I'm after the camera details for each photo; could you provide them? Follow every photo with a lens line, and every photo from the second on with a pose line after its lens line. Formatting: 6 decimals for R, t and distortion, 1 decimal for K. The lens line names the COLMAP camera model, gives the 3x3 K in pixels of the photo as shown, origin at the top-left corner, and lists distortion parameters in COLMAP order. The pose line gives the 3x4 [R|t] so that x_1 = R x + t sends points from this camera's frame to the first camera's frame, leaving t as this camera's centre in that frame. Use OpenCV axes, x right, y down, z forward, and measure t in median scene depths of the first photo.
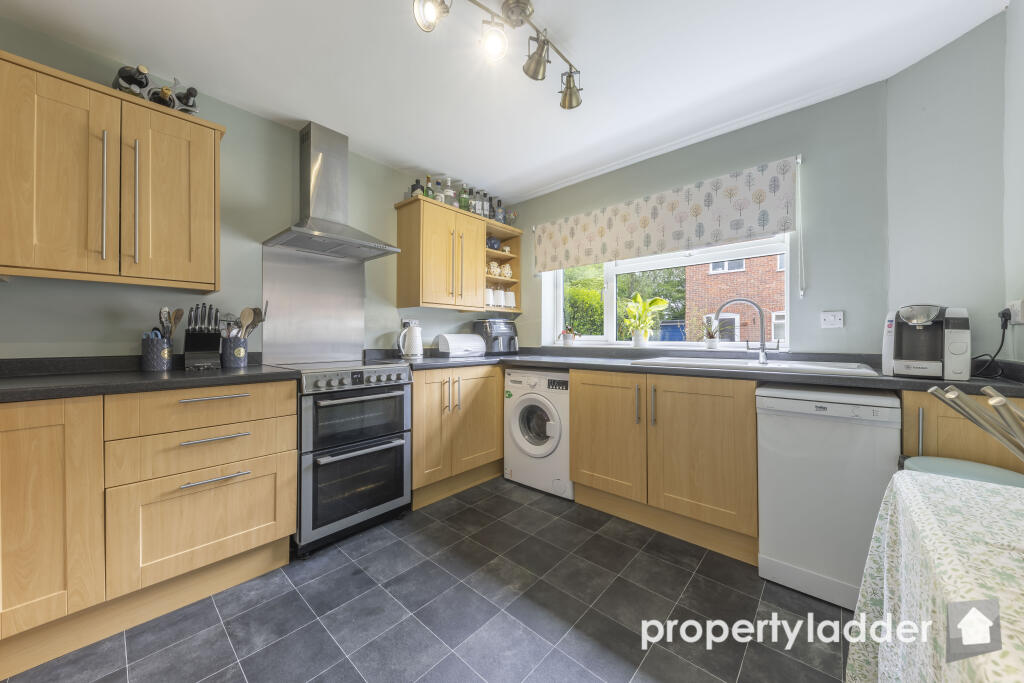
lens RADIAL K [[357.3, 0, 516.3], [0, 357.3, 341.6], [0, 0, 1]] dist [0.008836, -0.006009]
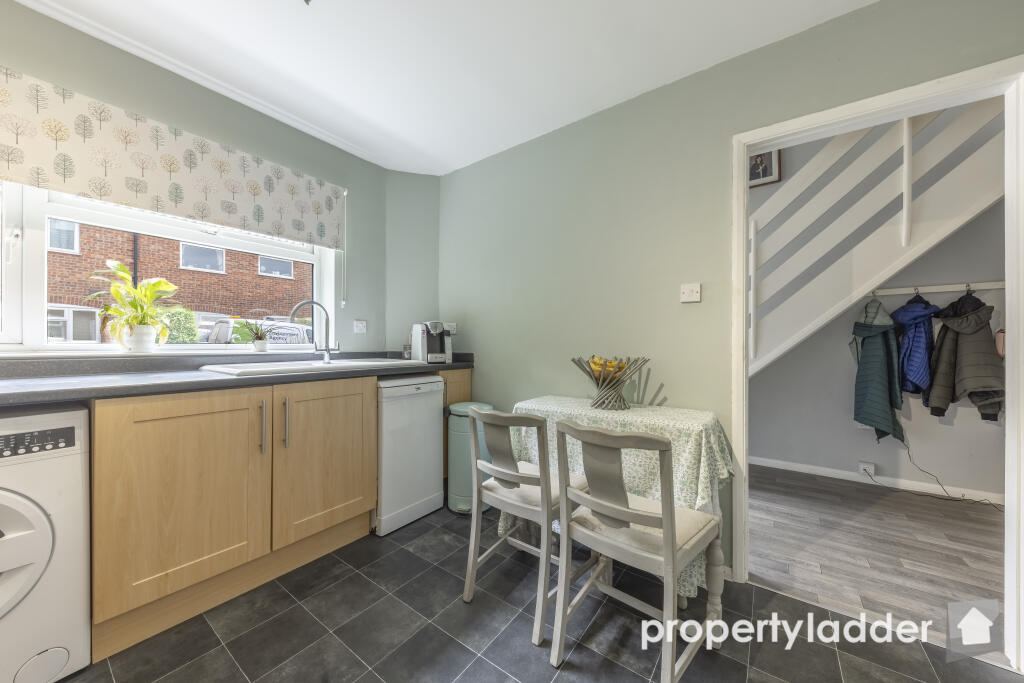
lens RADIAL K [[357.3, 0, 516.3], [0, 357.3, 341.6], [0, 0, 1]] dist [0.008836, -0.006009]
pose [[-0.114104, 0.001788, 0.993467, -0.472518], [0.001407, 0.999998, -0.001638, -0.002840], [-0.993468, 0.001210, -0.114106, 0.558001]]
